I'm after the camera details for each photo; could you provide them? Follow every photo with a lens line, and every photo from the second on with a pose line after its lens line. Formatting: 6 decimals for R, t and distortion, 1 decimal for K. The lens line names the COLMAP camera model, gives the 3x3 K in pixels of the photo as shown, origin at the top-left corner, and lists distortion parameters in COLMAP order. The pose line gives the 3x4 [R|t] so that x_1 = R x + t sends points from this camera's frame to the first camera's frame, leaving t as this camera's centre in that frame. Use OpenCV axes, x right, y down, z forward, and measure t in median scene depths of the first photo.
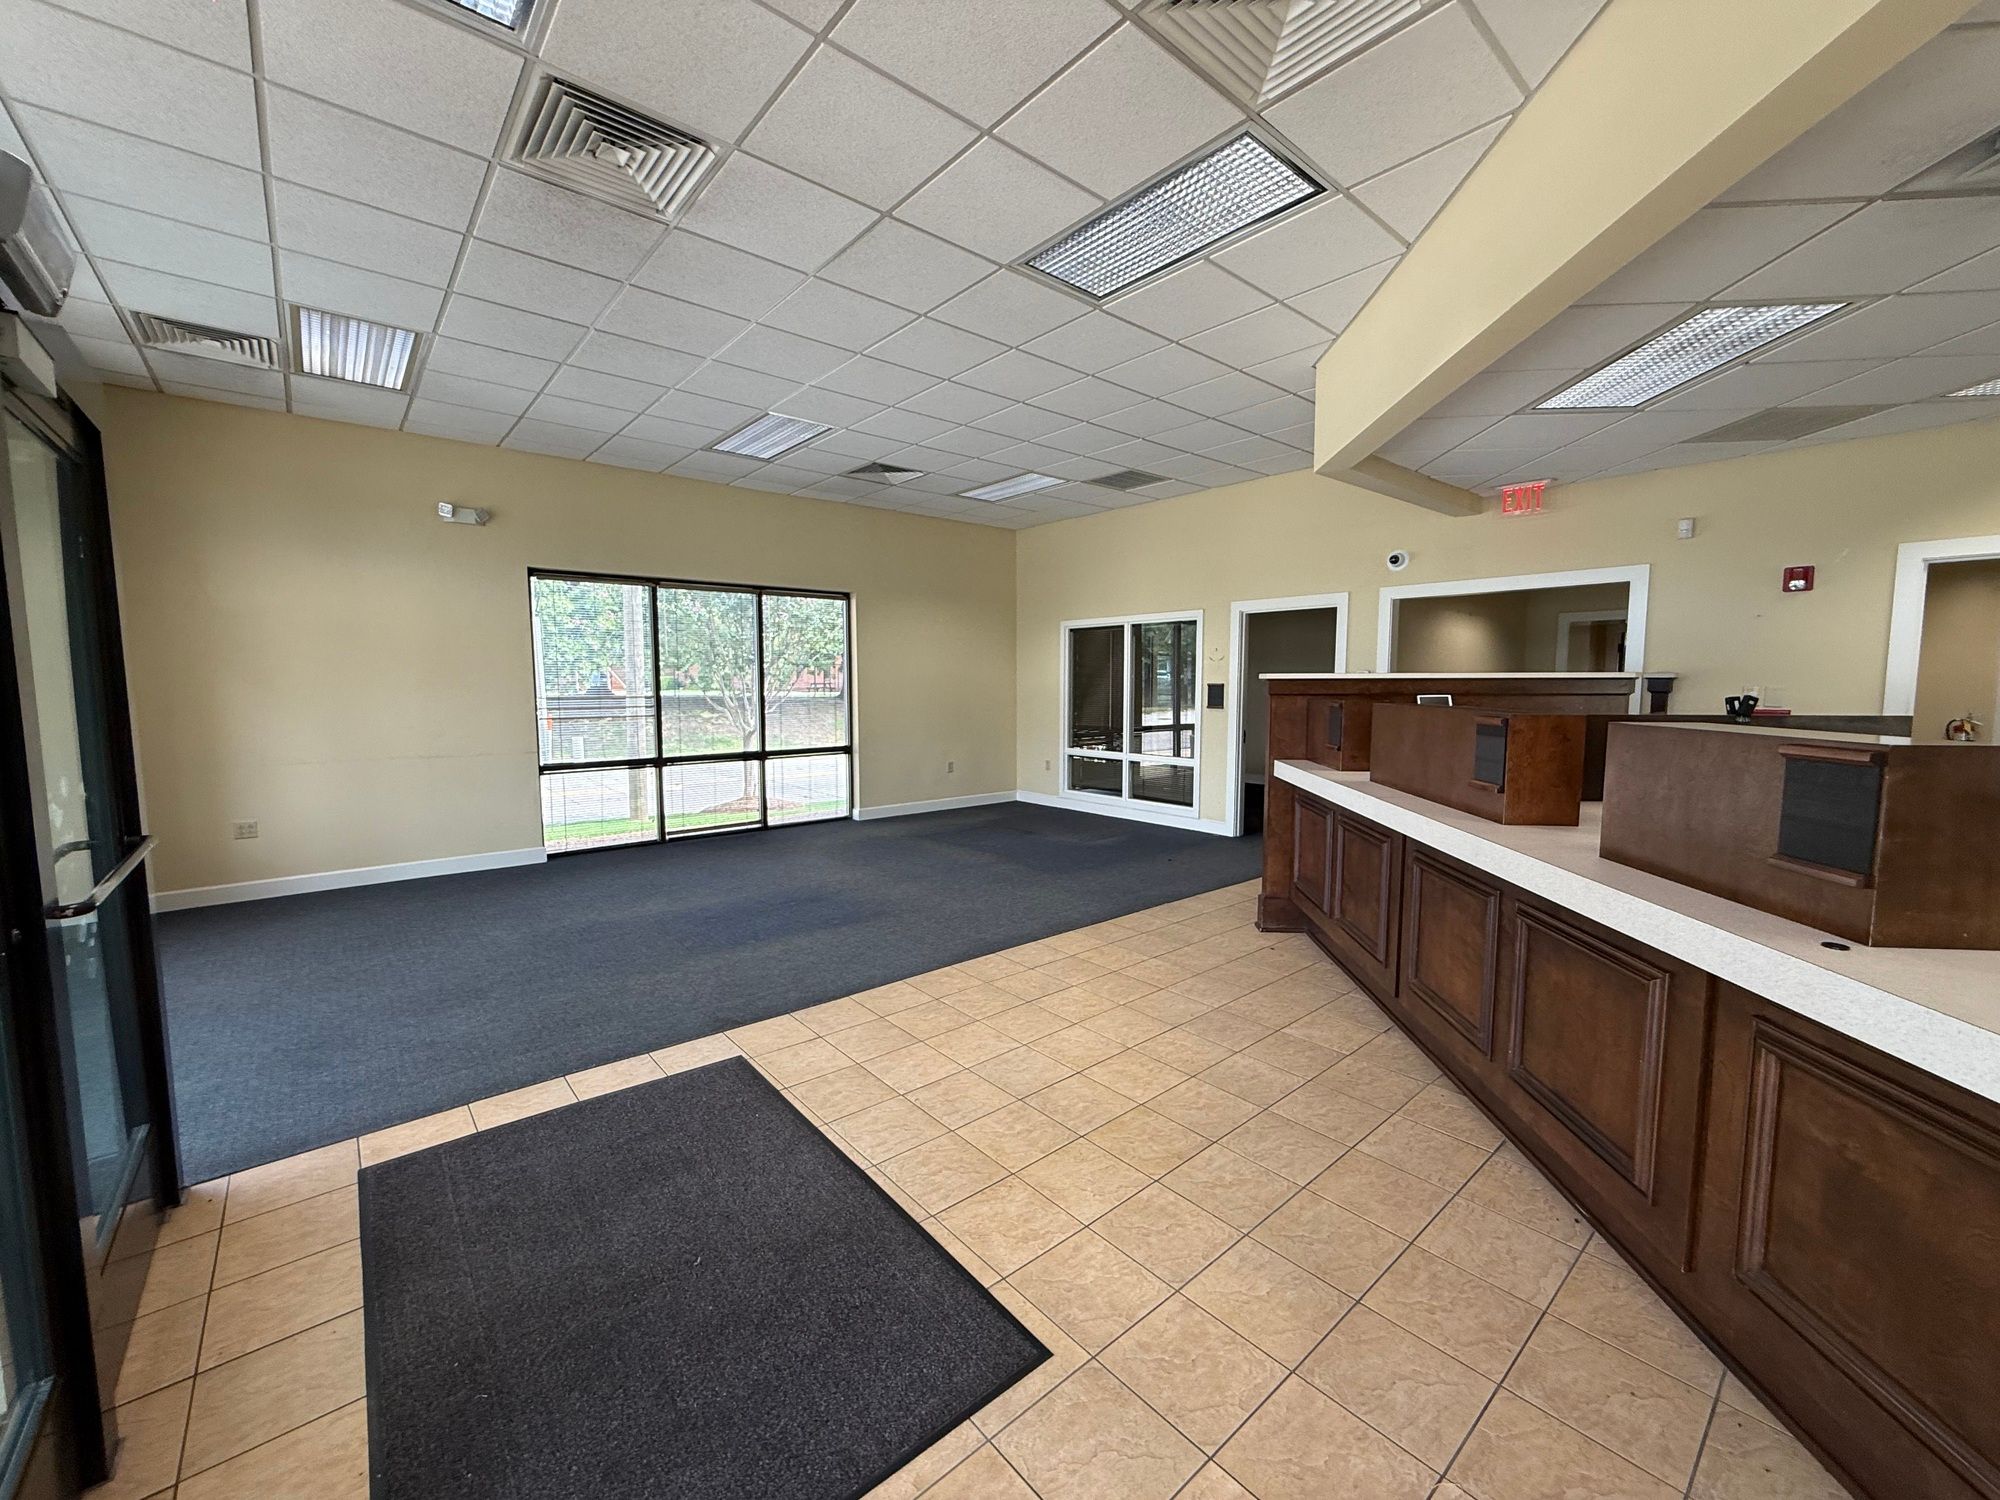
lens RADIAL K [[796.9, 0, 996.5], [0, 796.9, 750.5], [0, 0, 1]] dist [-0.001323, -0.000052]
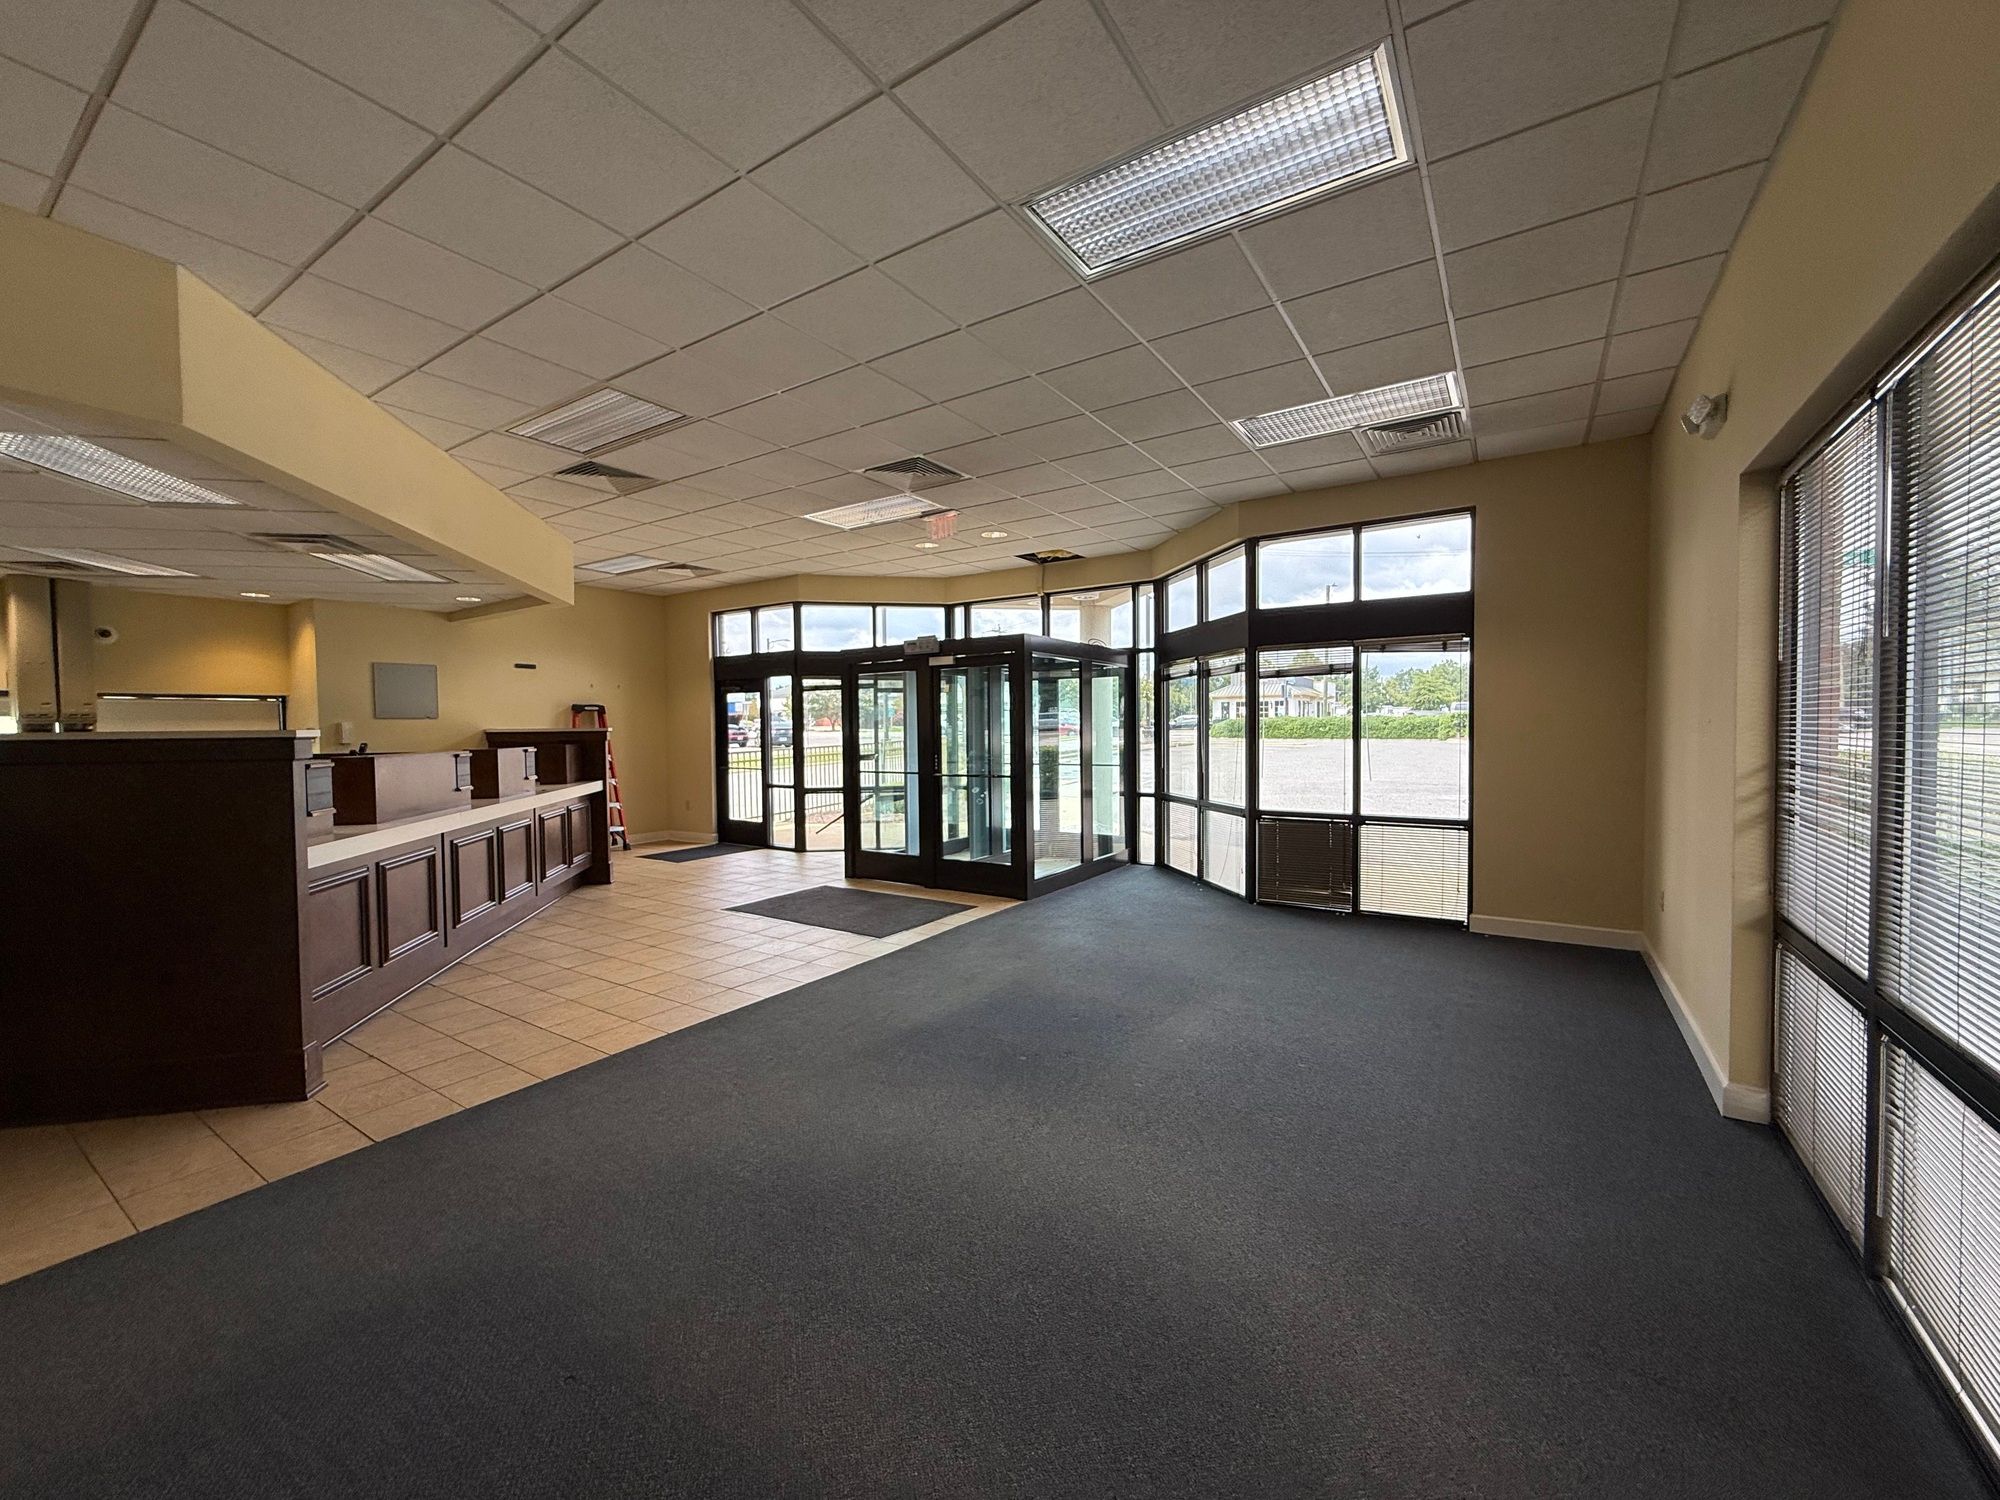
lens RADIAL K [[796.9, 0, 992.8], [0, 796.9, 750.6], [0, 0, 1]] dist [-0.001323, -0.000052]
pose [[-0.962303, 0.019546, -0.271277, -0.068351], [-0.013368, 0.992810, 0.118955, -0.194904], [0.271652, 0.118097, -0.955122, 2.128188]]
